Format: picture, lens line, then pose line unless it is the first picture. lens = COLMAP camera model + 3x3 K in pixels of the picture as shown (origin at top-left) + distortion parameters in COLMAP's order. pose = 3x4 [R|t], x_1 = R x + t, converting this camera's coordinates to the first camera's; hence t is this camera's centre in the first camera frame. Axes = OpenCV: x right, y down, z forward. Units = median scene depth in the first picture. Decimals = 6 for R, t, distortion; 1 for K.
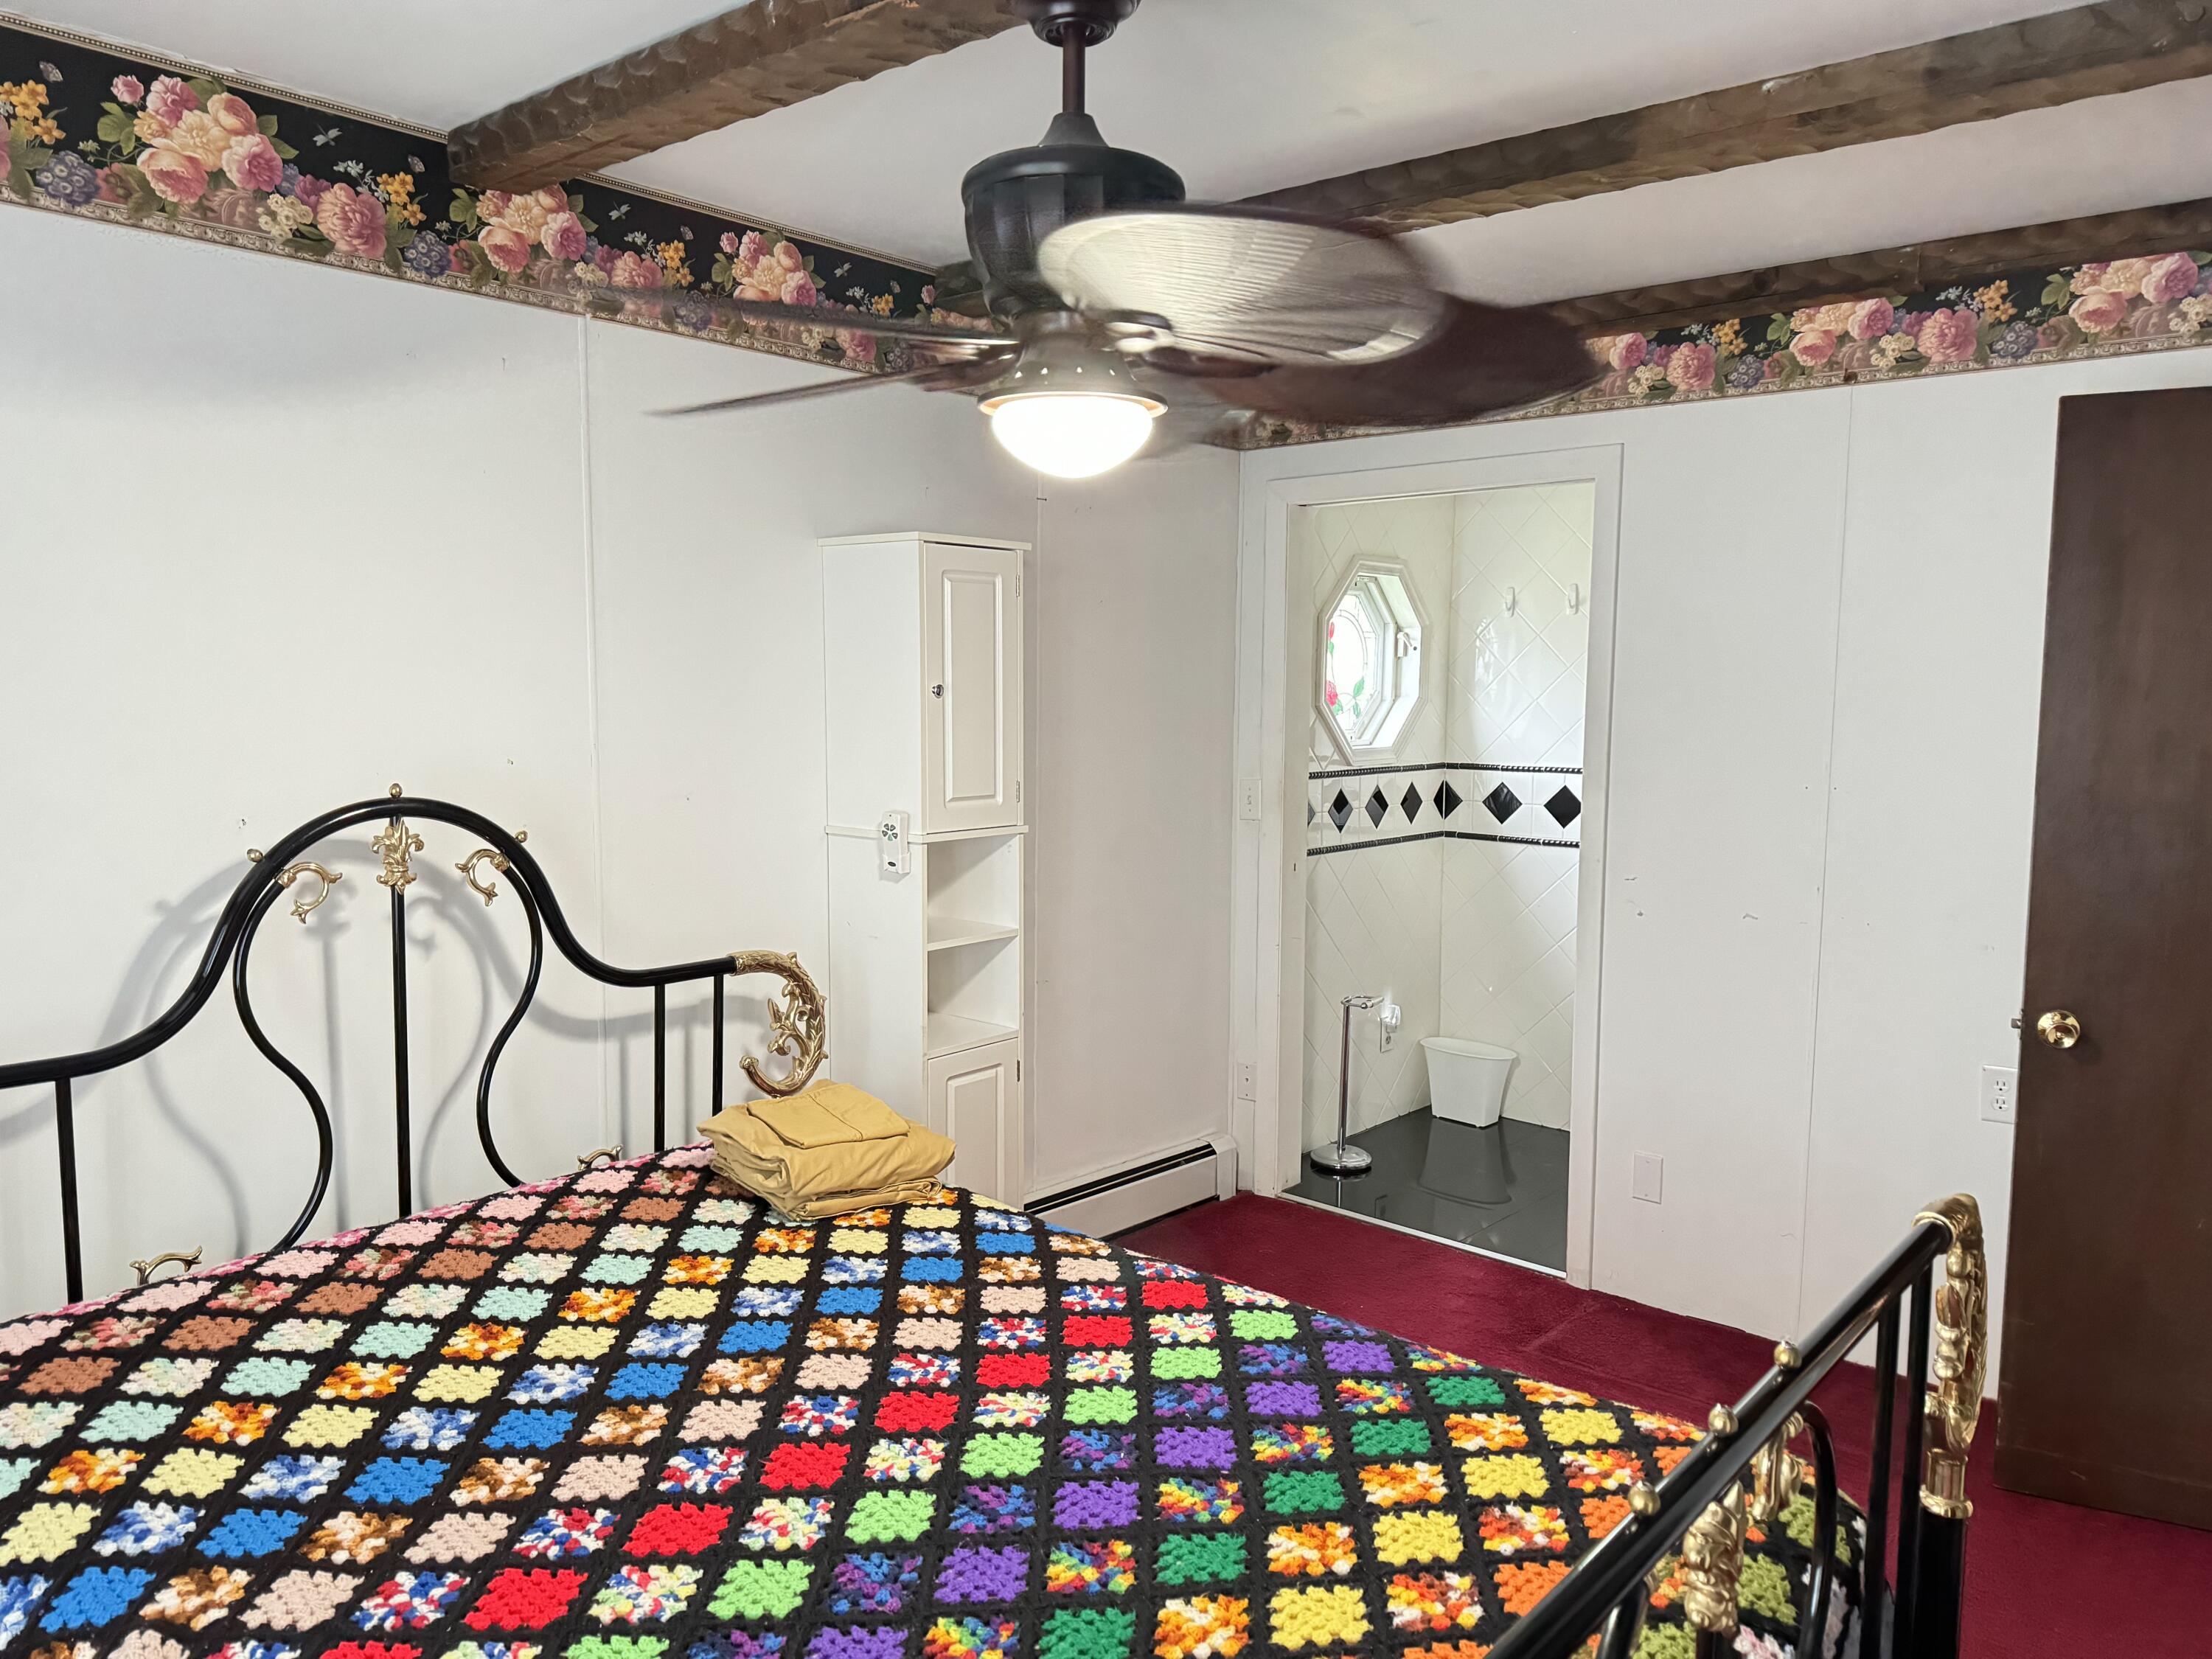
lens RADIAL K [[1581.8, 0, 1106.0], [0, 1581.8, 829.5], [0, 0, 1]] dist [0.125739, -0.070405]
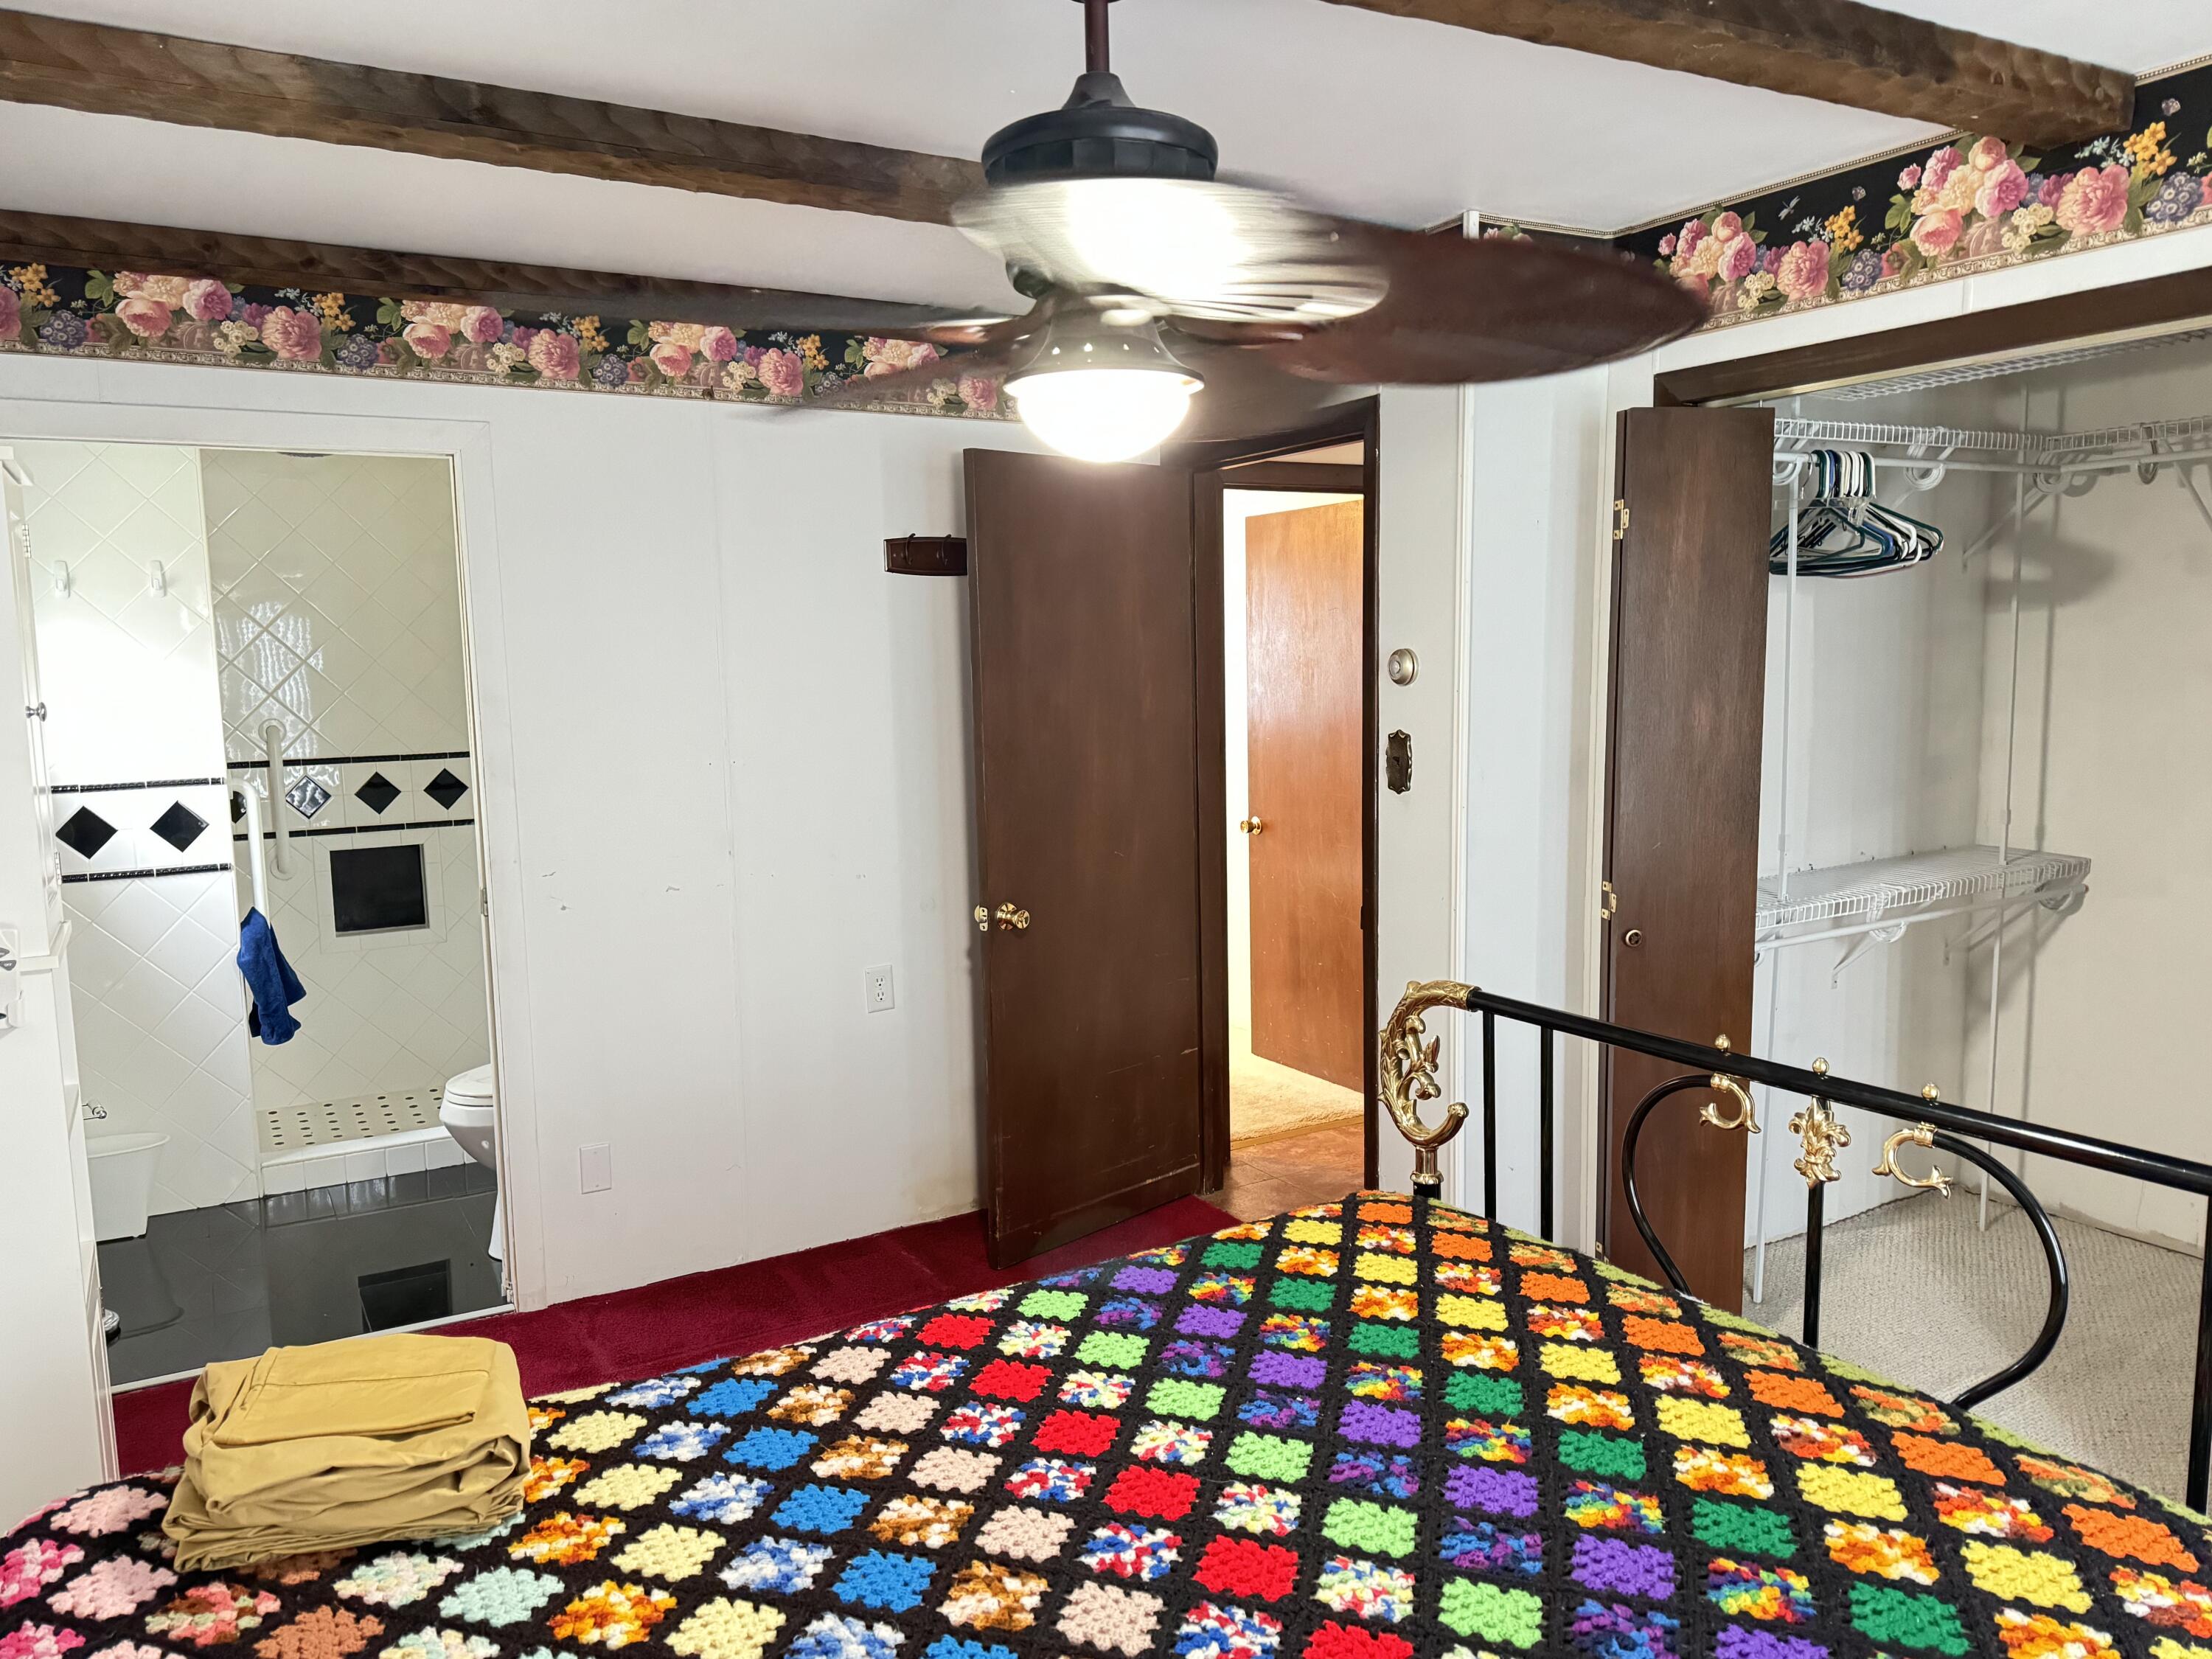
lens RADIAL K [[1588.9, 0, 1106.0], [0, 1588.9, 829.5], [0, 0, 1]] dist [0.079600, -0.088783]
pose [[0.330931, -0.125132, 0.935322, -0.768775], [0.125543, 0.988197, 0.087787, -0.066162], [-0.935267, 0.088371, 0.342734, 0.586628]]
